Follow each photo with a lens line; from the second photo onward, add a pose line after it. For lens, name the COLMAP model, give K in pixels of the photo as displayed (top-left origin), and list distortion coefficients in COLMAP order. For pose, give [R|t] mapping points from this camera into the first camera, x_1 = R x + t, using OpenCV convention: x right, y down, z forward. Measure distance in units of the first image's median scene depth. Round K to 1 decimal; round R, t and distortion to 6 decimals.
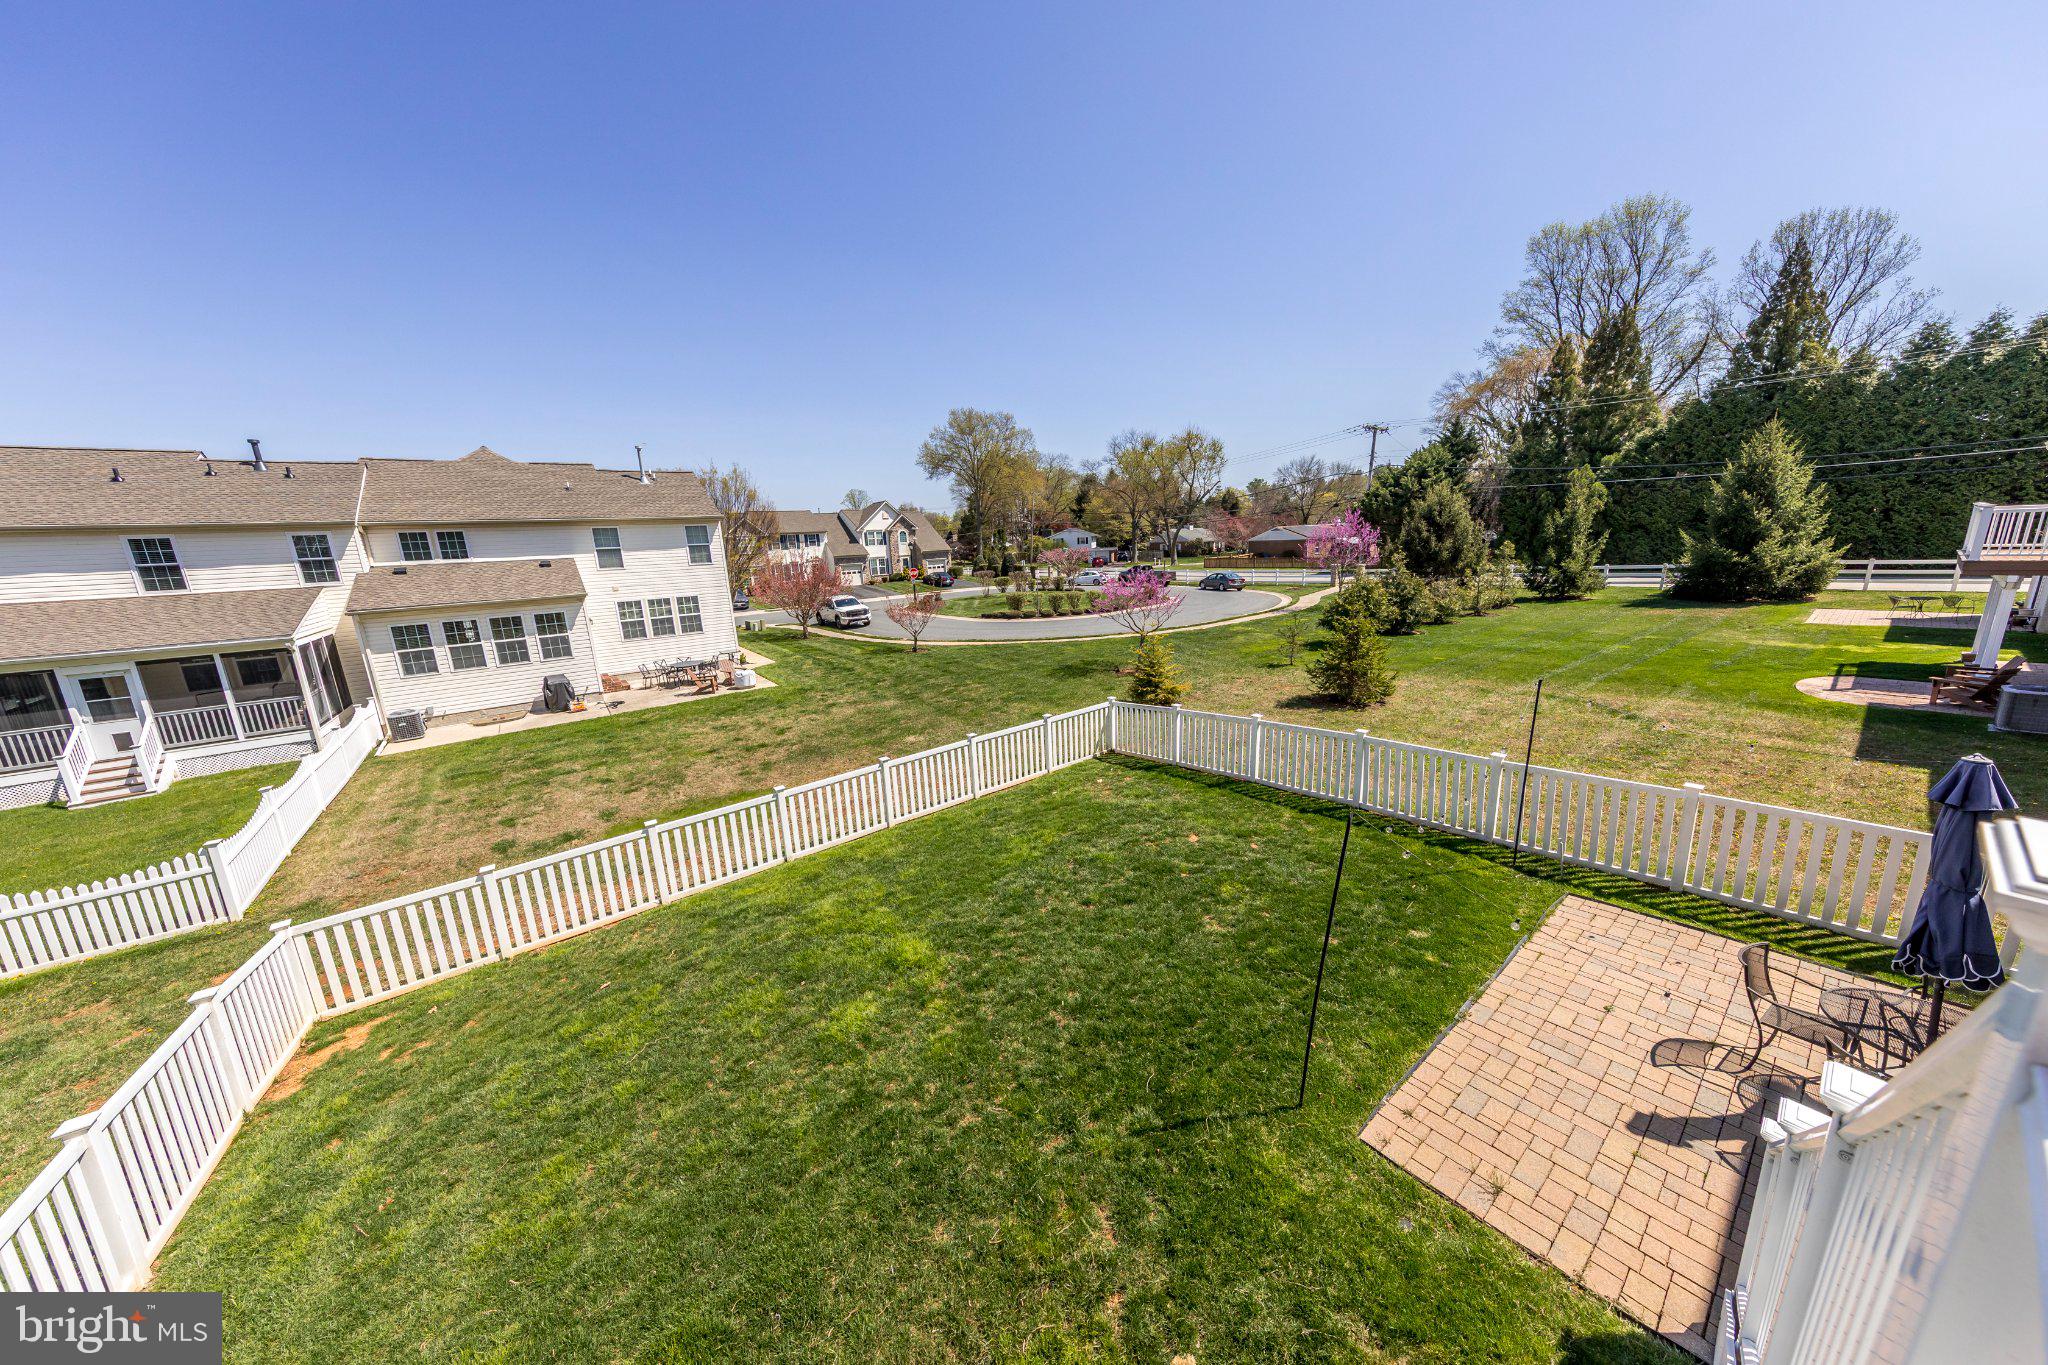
lens RADIAL K [[645.5, 0, 1022.0], [0, 645.5, 679.0], [0, 0, 1]] dist [0.007557, -0.000082]
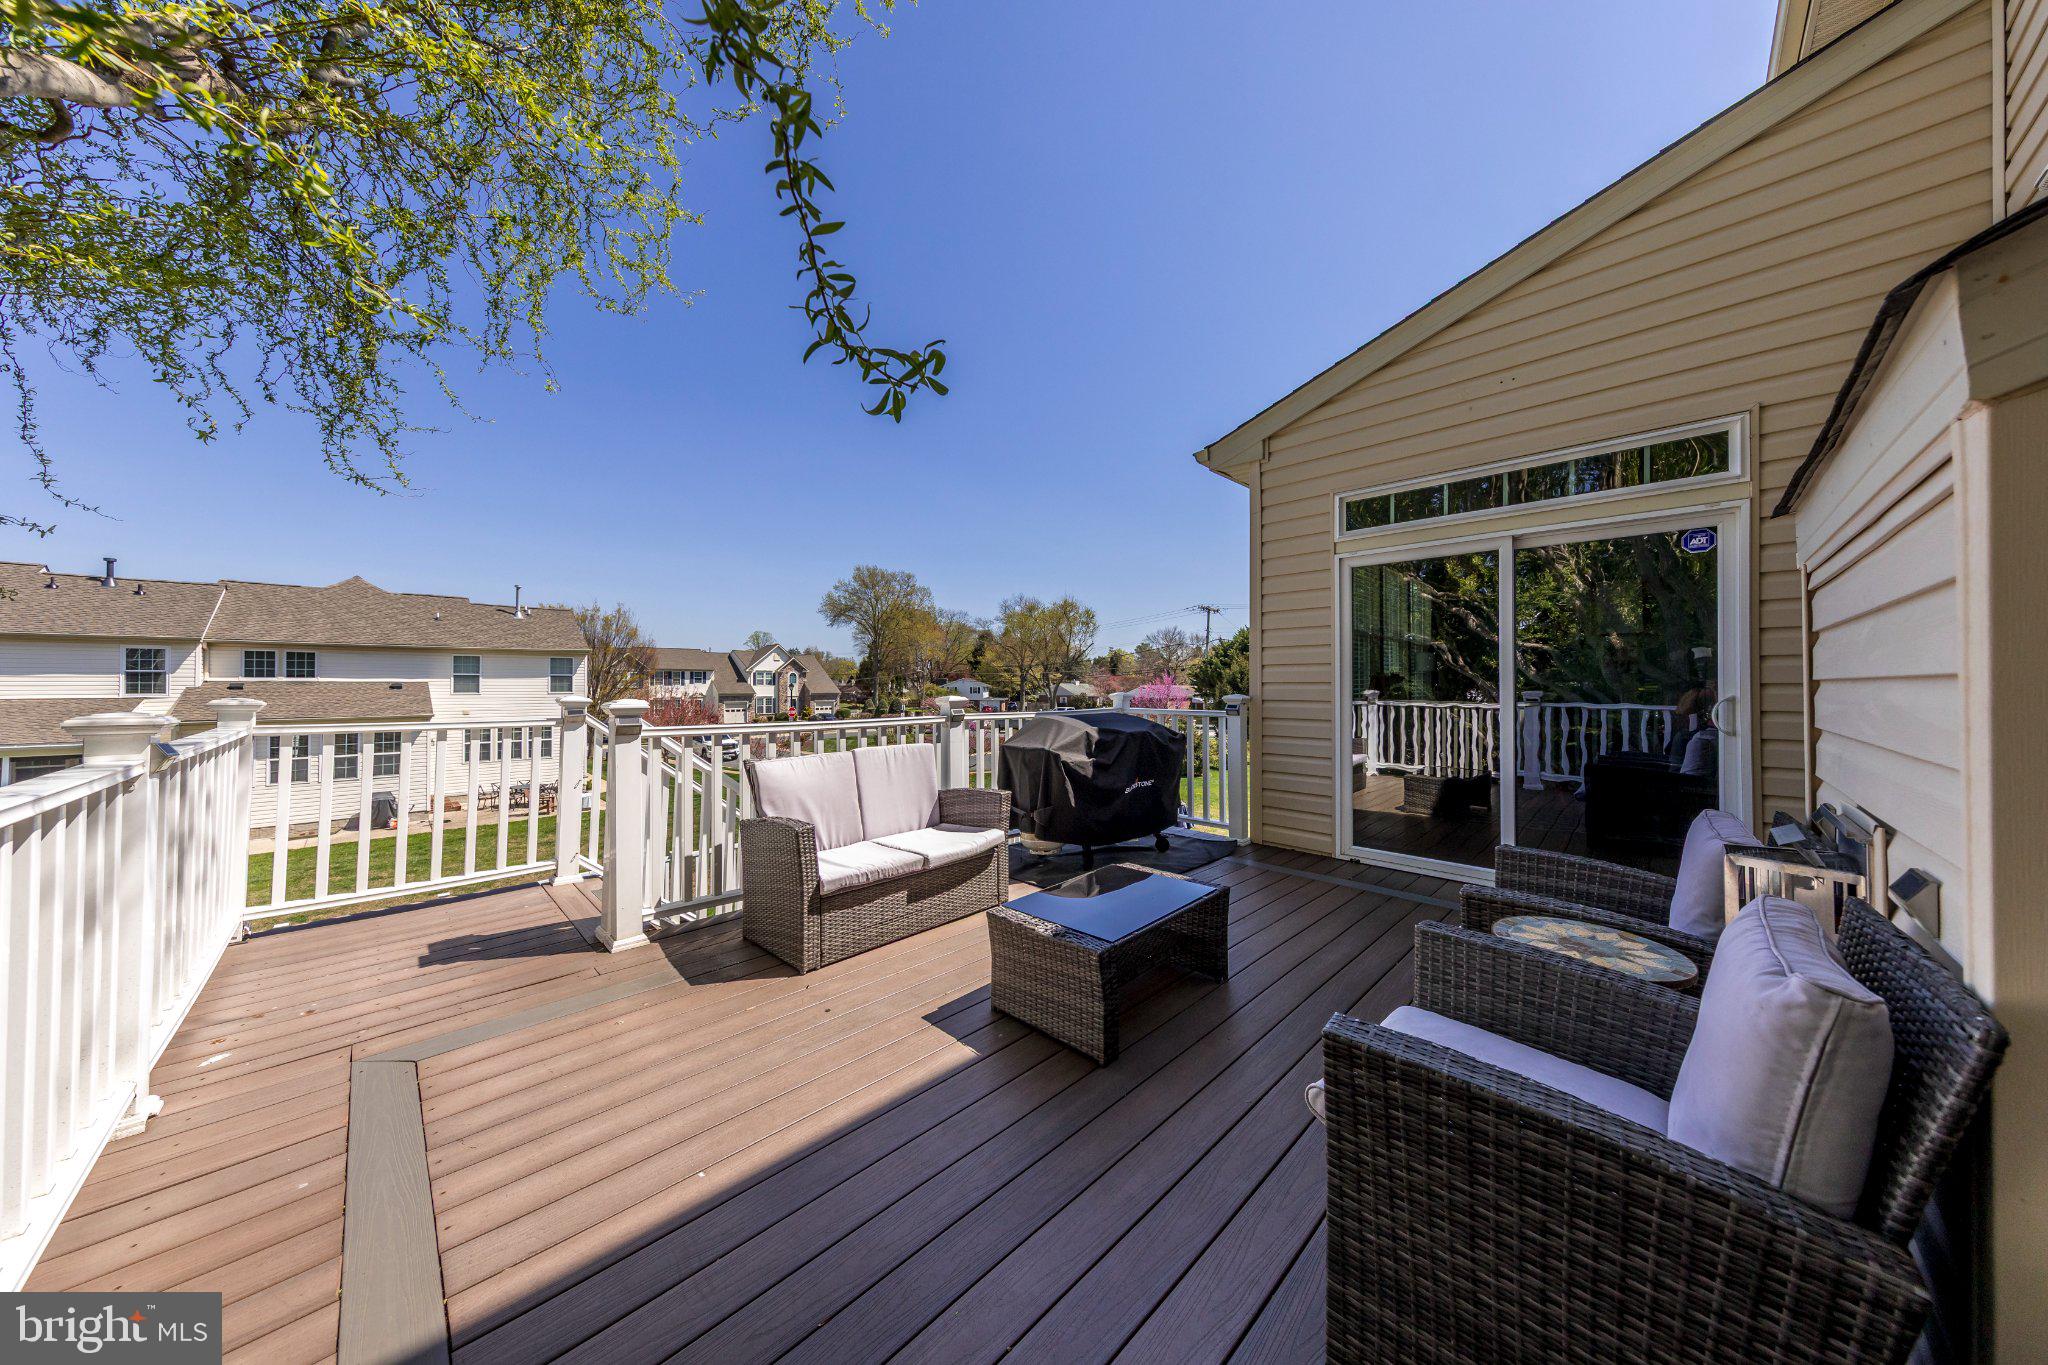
lens RADIAL K [[645.5, 0, 1022.0], [0, 645.5, 679.0], [0, 0, 1]] dist [0.007557, -0.000082]
pose [[0.989576, 0.046733, 0.136215, 0.077829], [-0.014633, 0.973615, -0.227725, 0.022744], [-0.143264, 0.223358, 0.964151, -0.102665]]
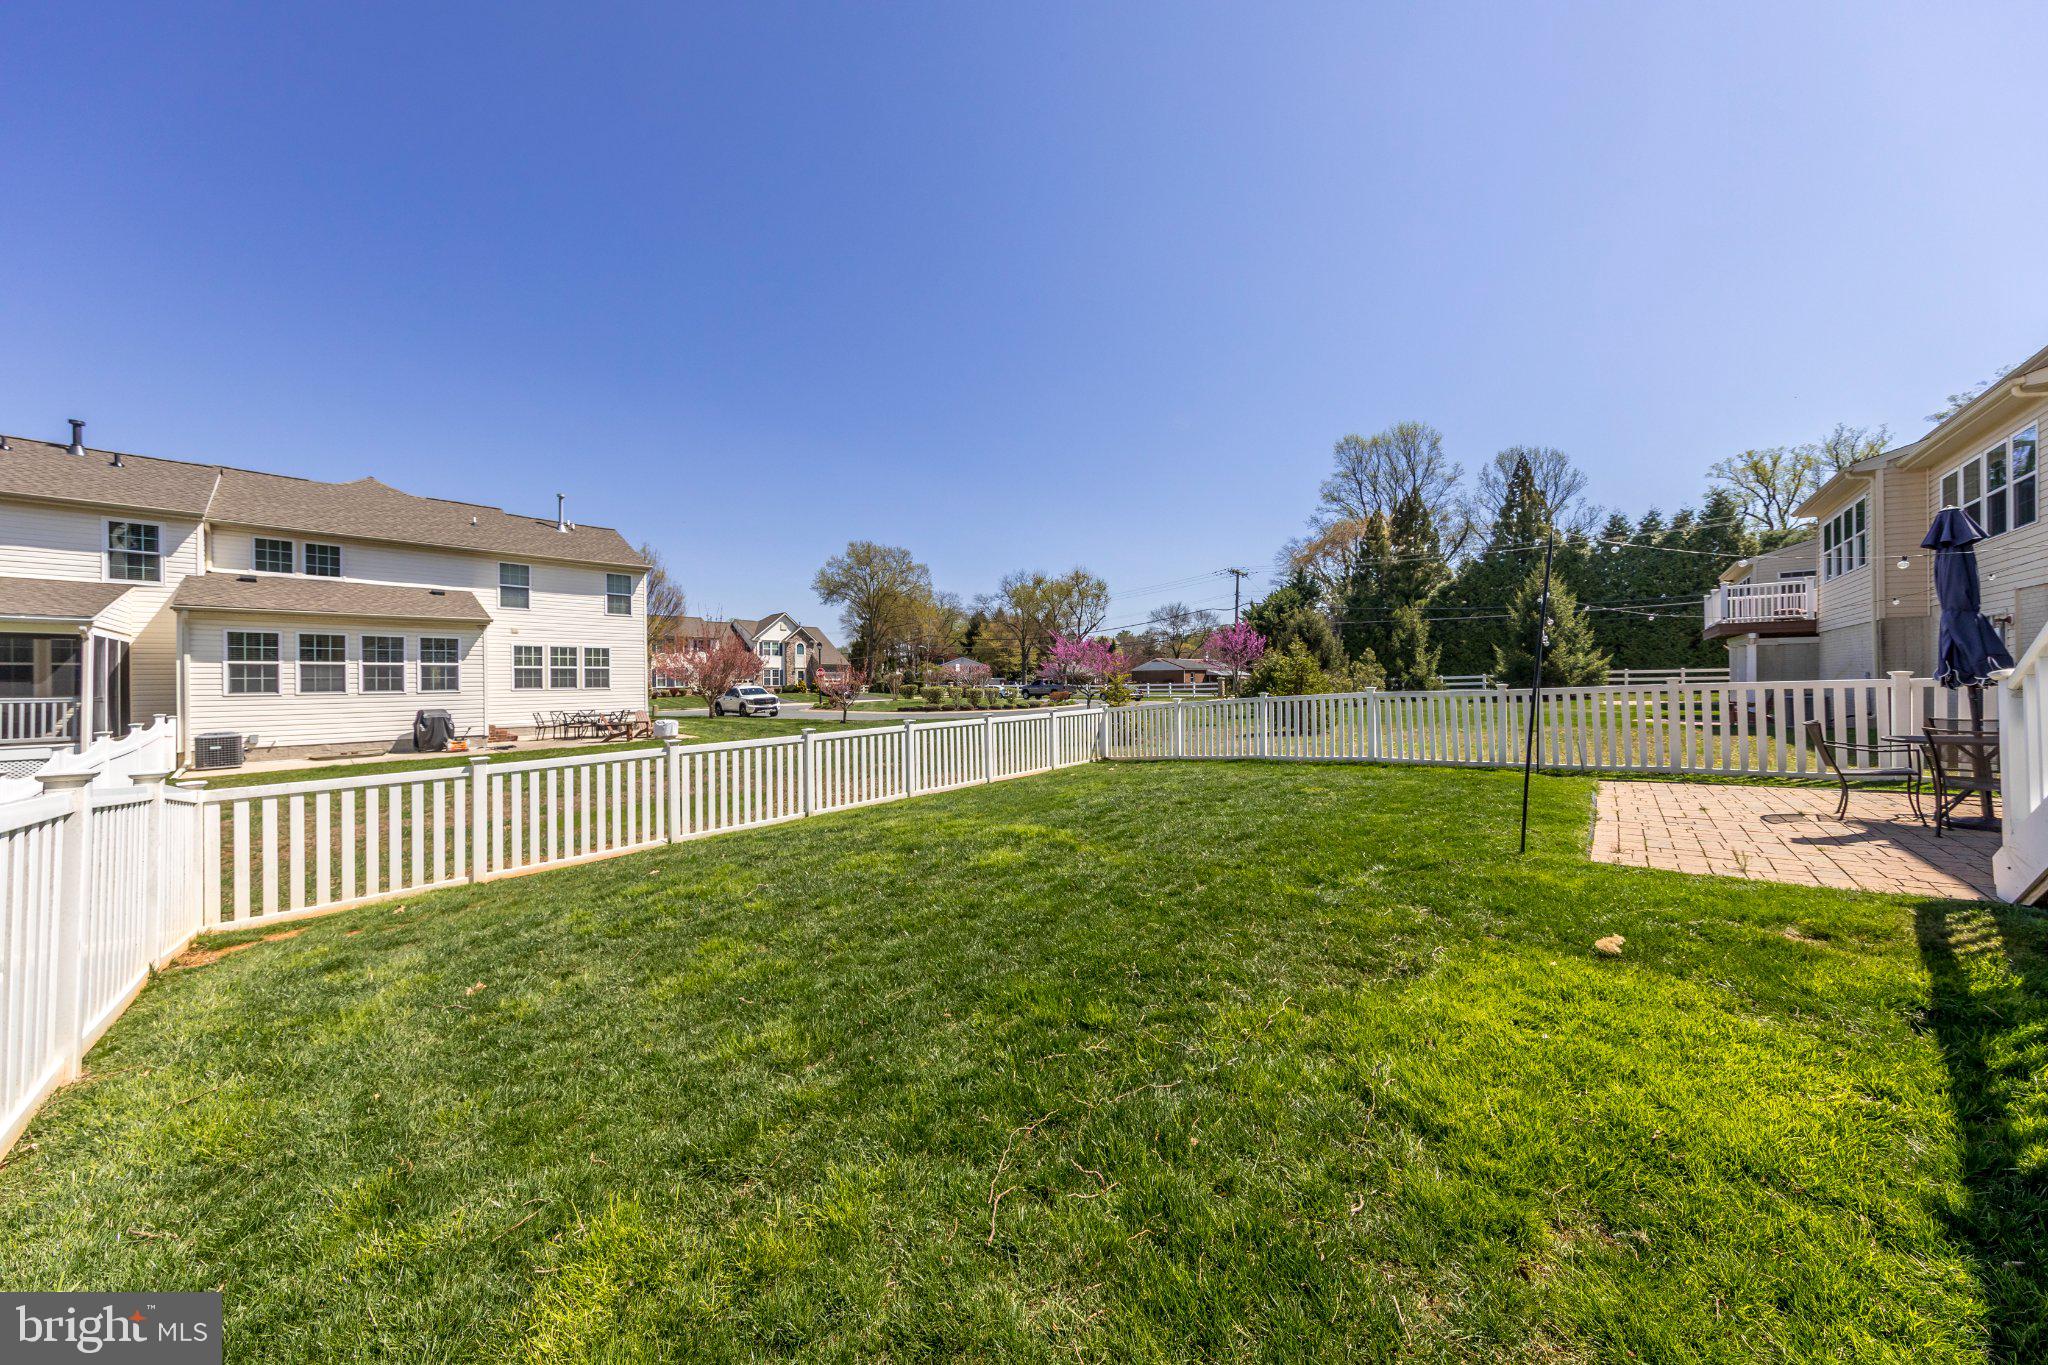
lens RADIAL K [[642.2, 0, 1022.1], [0, 642.2, 679.1], [0, 0, 1]] dist [0.006196, -0.000064]
pose [[0.981405, 0.037859, 0.188177, -0.071801], [0.004682, 0.975343, -0.220643, 0.084636], [-0.191891, 0.217421, 0.957030, 0.019678]]
